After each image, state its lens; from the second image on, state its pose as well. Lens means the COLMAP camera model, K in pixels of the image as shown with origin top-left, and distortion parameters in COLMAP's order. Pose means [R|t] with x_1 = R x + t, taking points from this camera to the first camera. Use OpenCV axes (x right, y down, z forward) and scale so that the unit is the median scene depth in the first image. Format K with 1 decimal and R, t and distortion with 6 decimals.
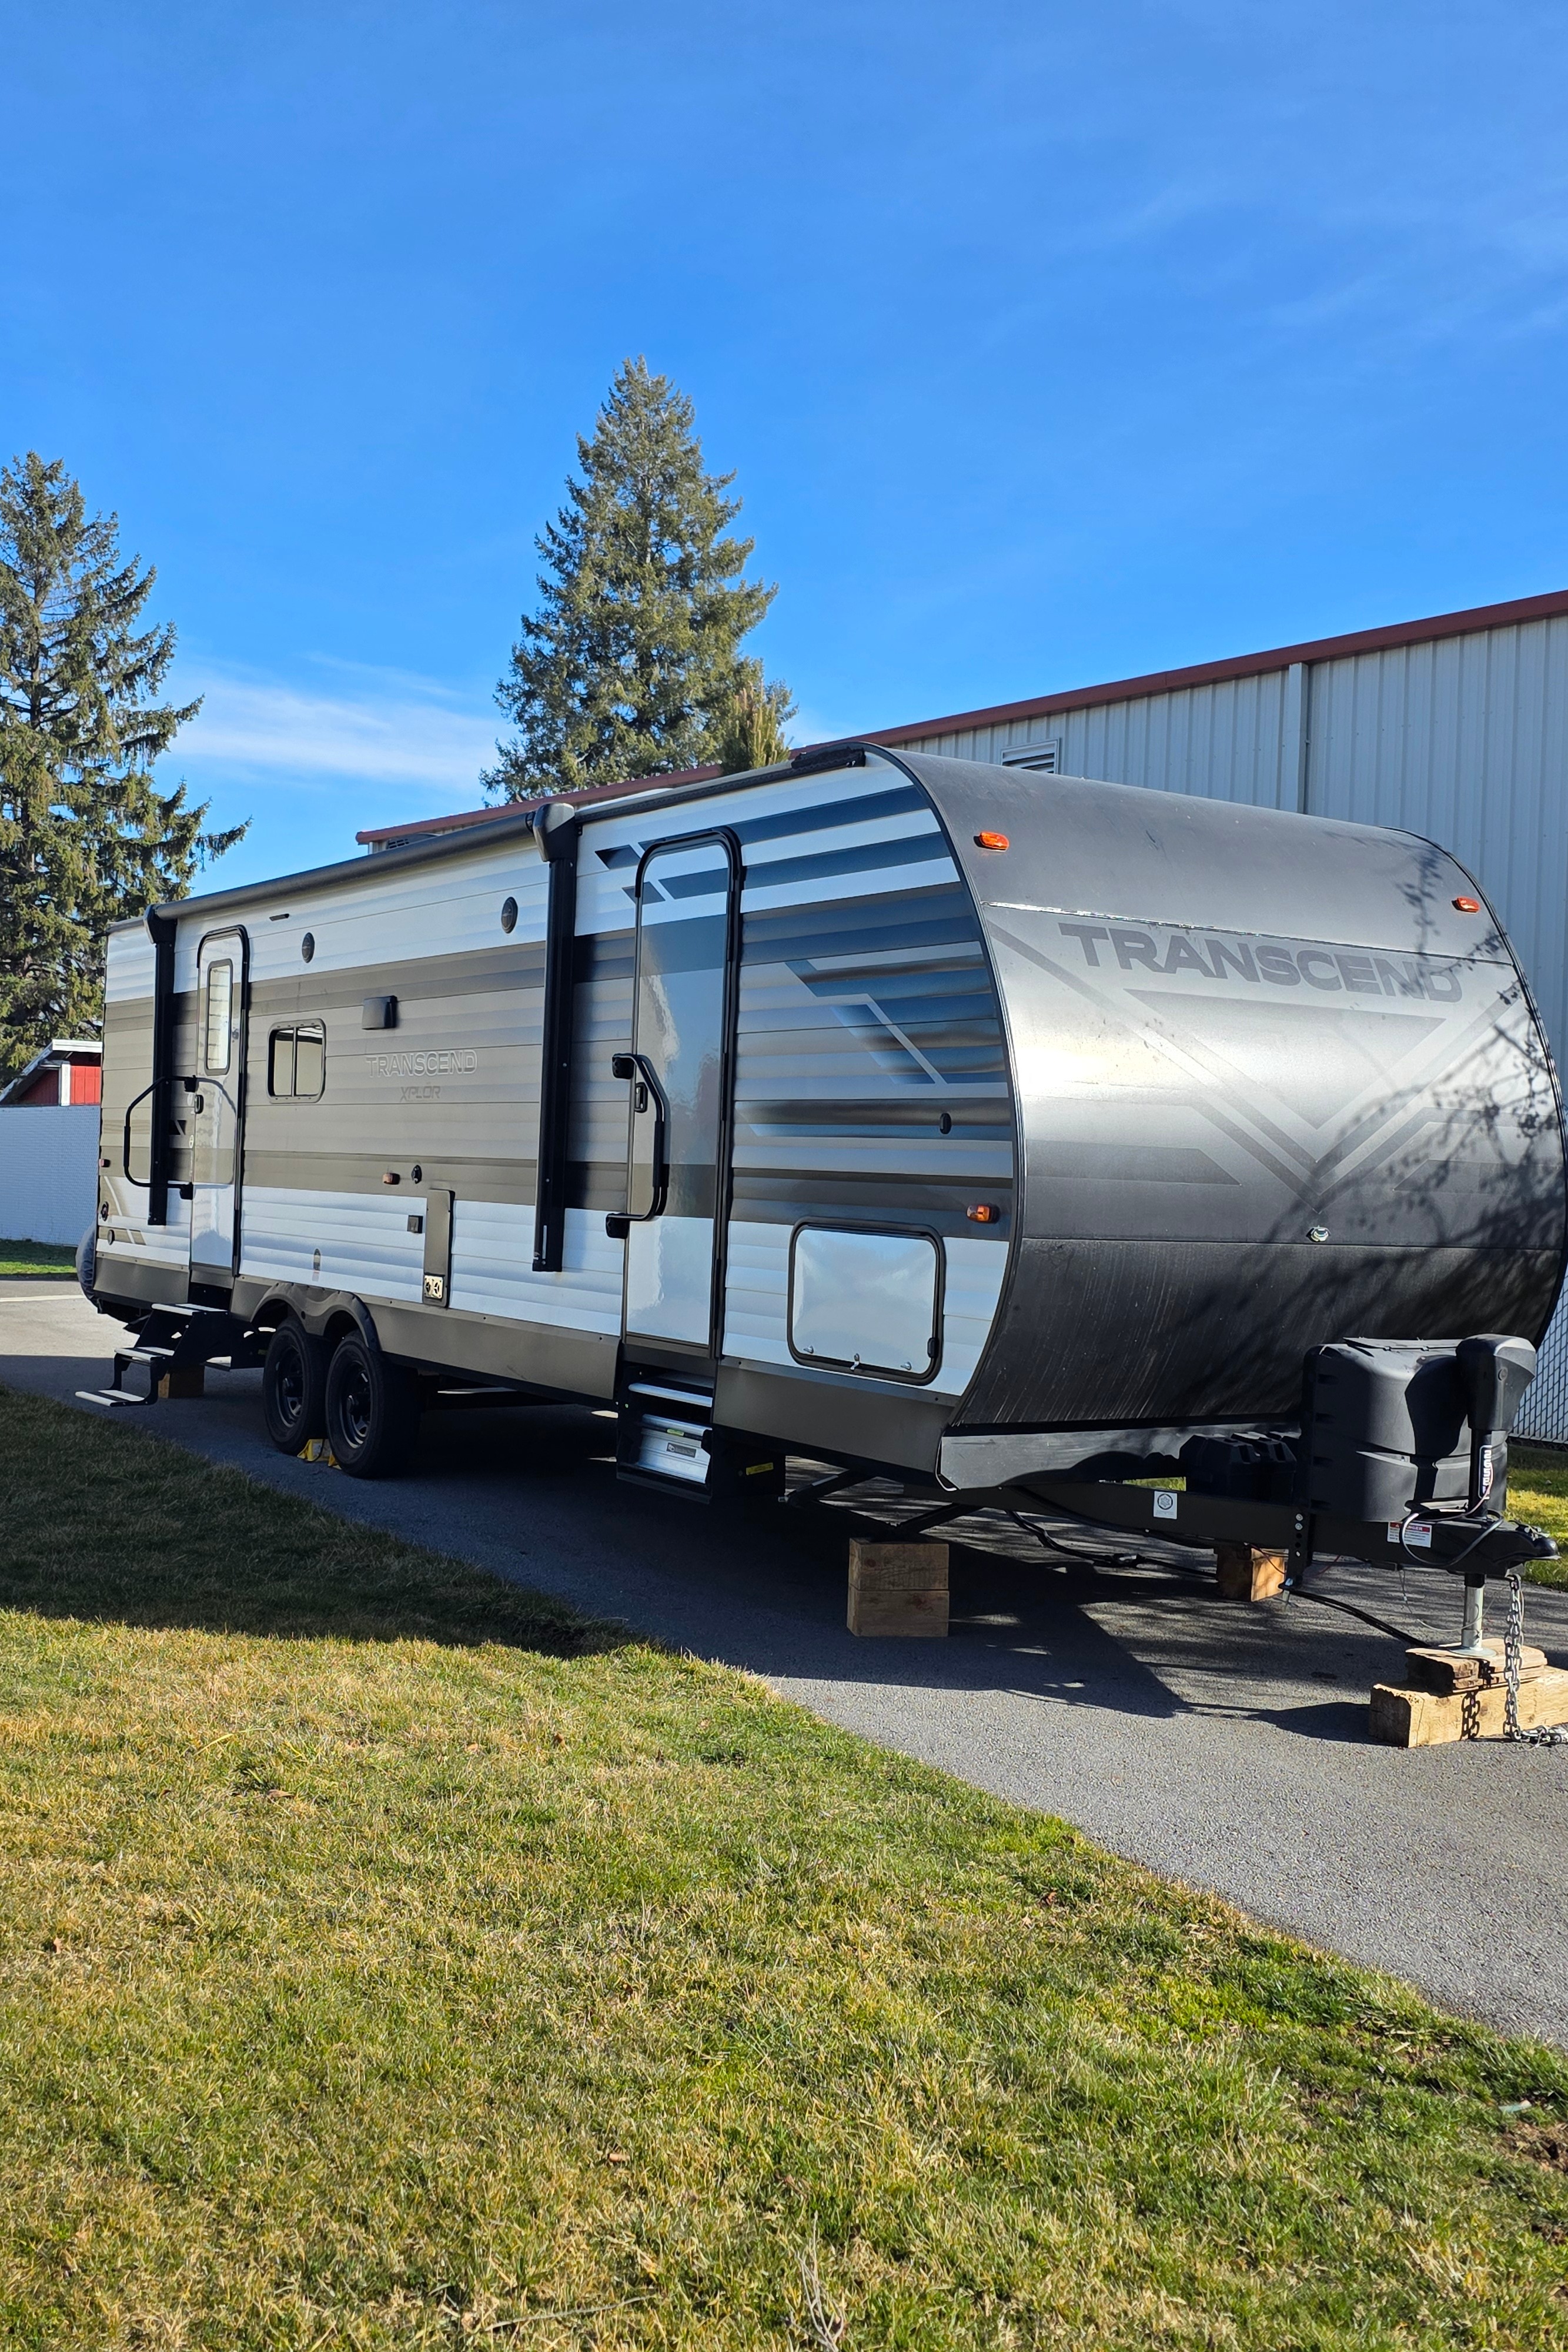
lens RADIAL K [[2258.2, 0, 793.8], [0, 2258.2, 1174.1], [0, 0, 1]] dist [0.063748, 0.000000]
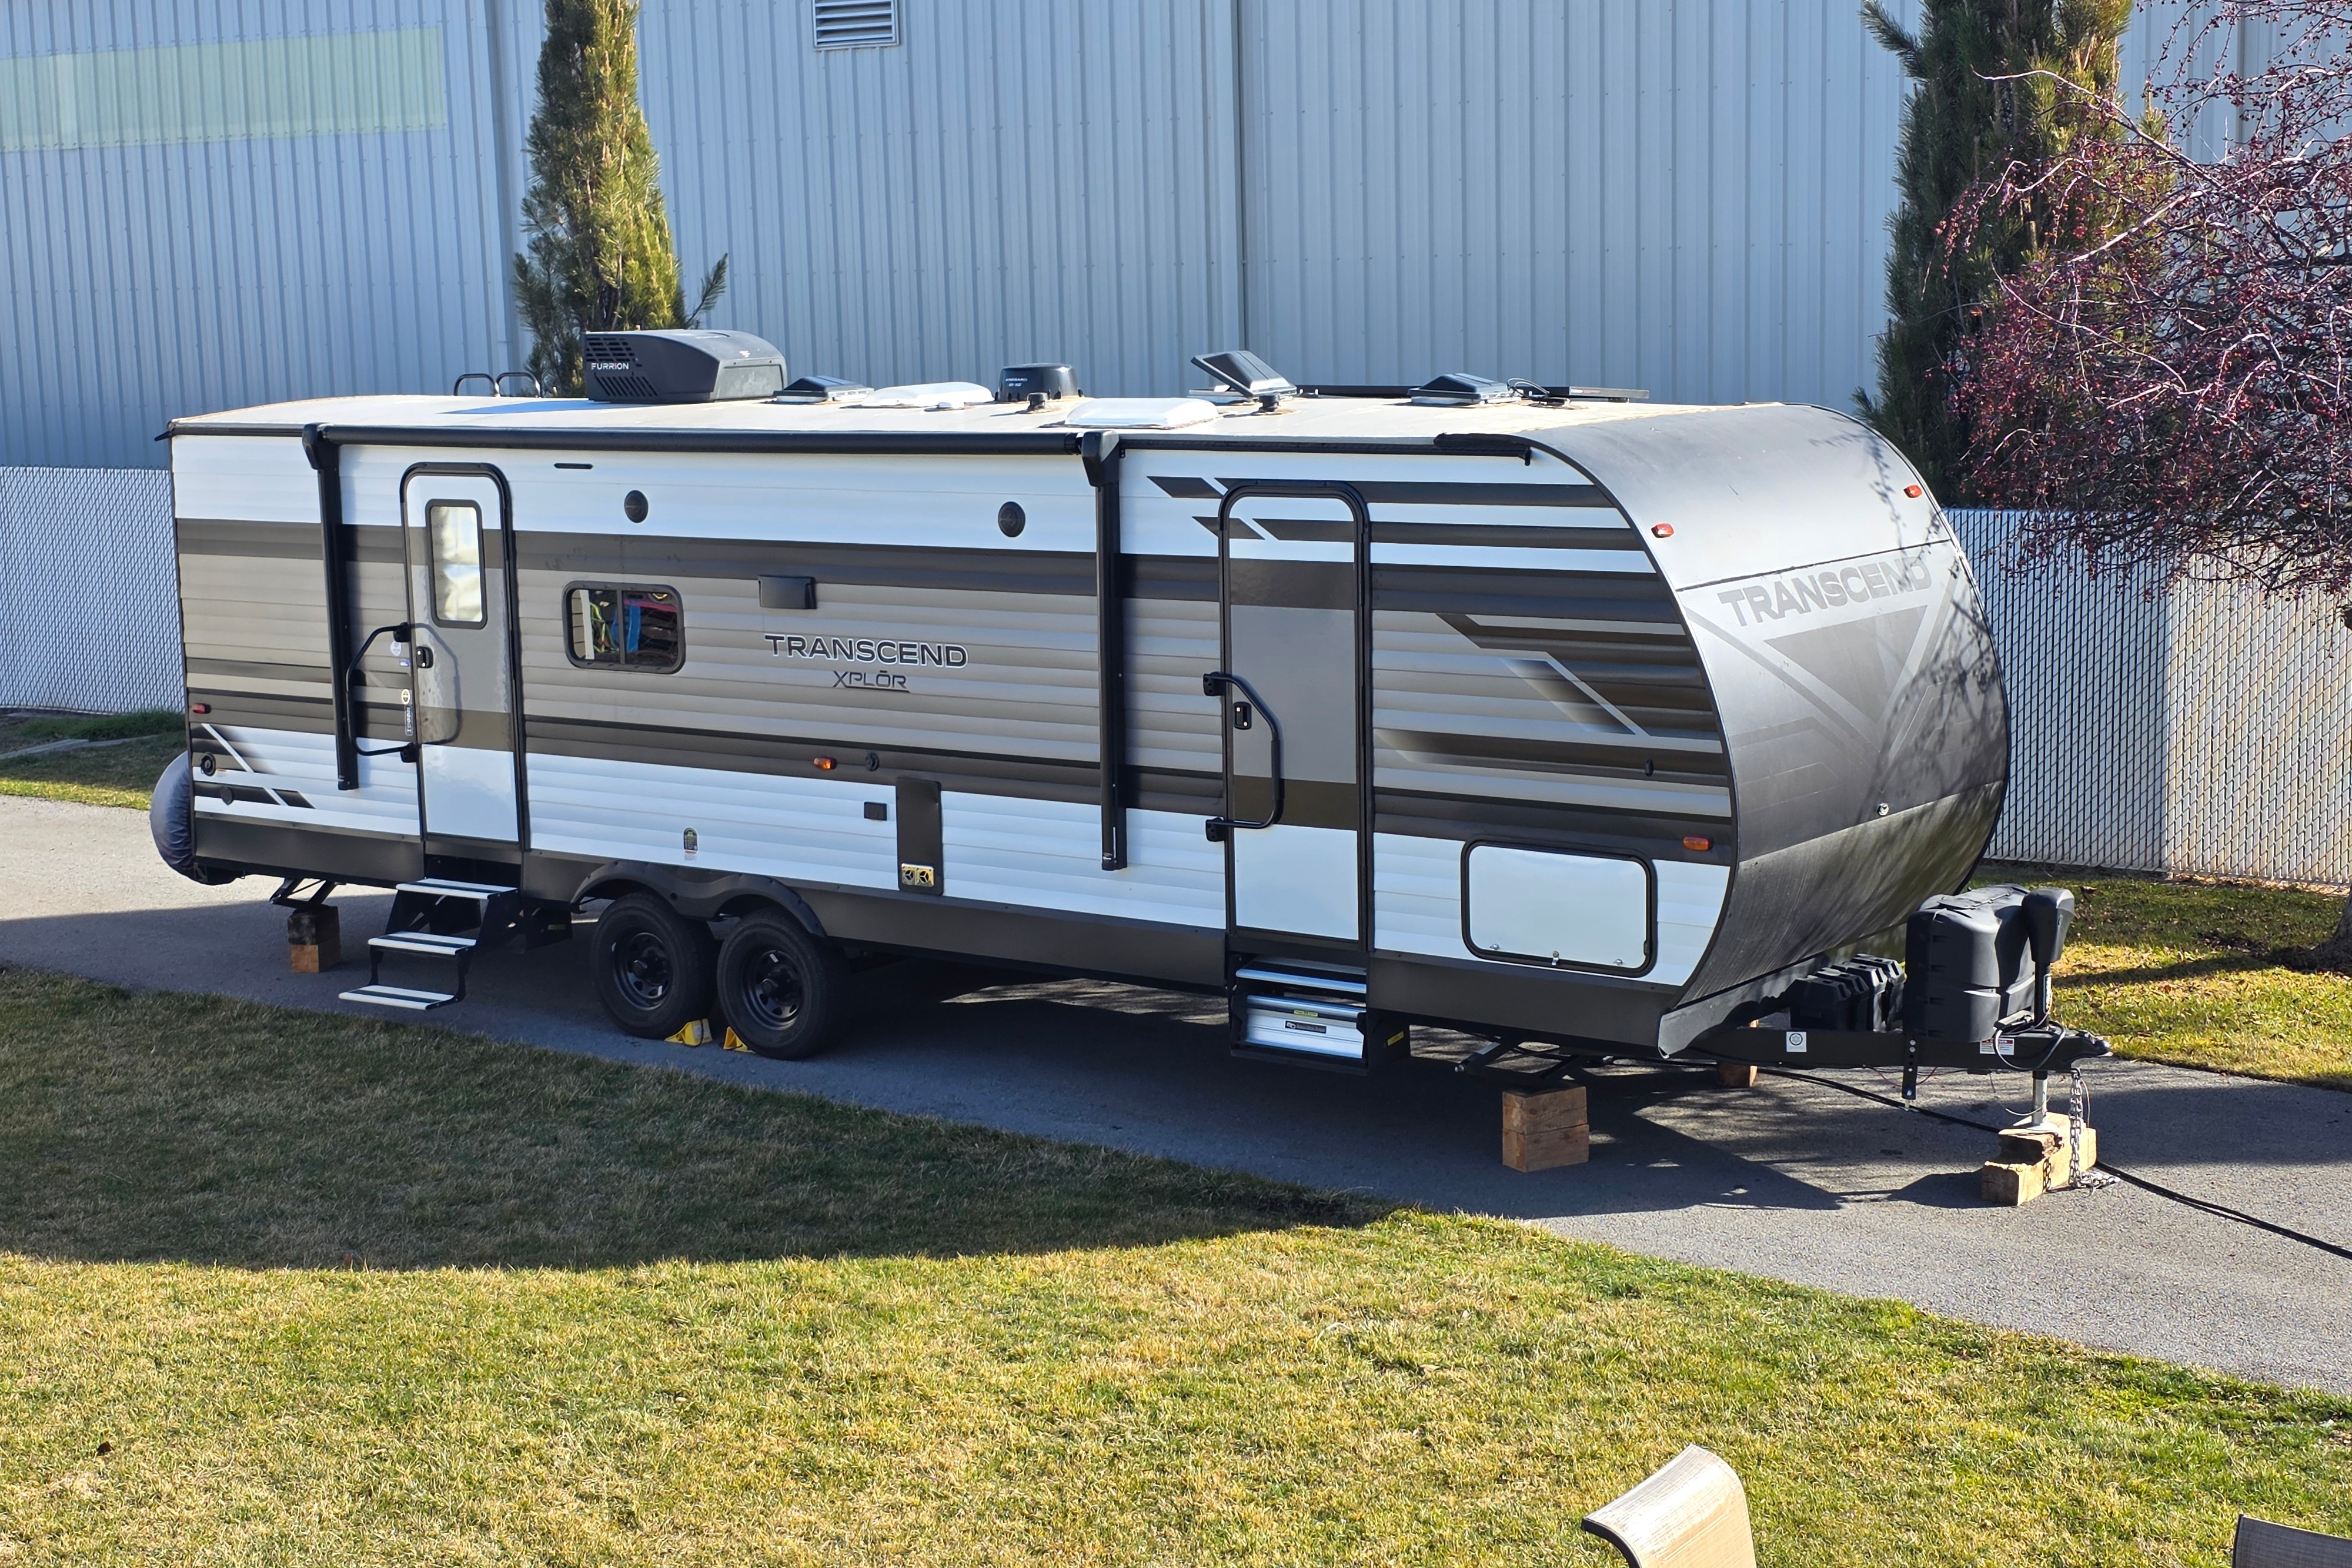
lens RADIAL K [[3376.1, 0, 1172.8], [0, 3376.1, 786.7], [0, 0, 1]] dist [0.073458, 0.000000]
pose [[0.943635, -0.106215, 0.313483, -0.679573], [0.060048, 0.986332, 0.153439, -0.279111], [-0.325496, -0.125966, 0.937115, -0.580567]]
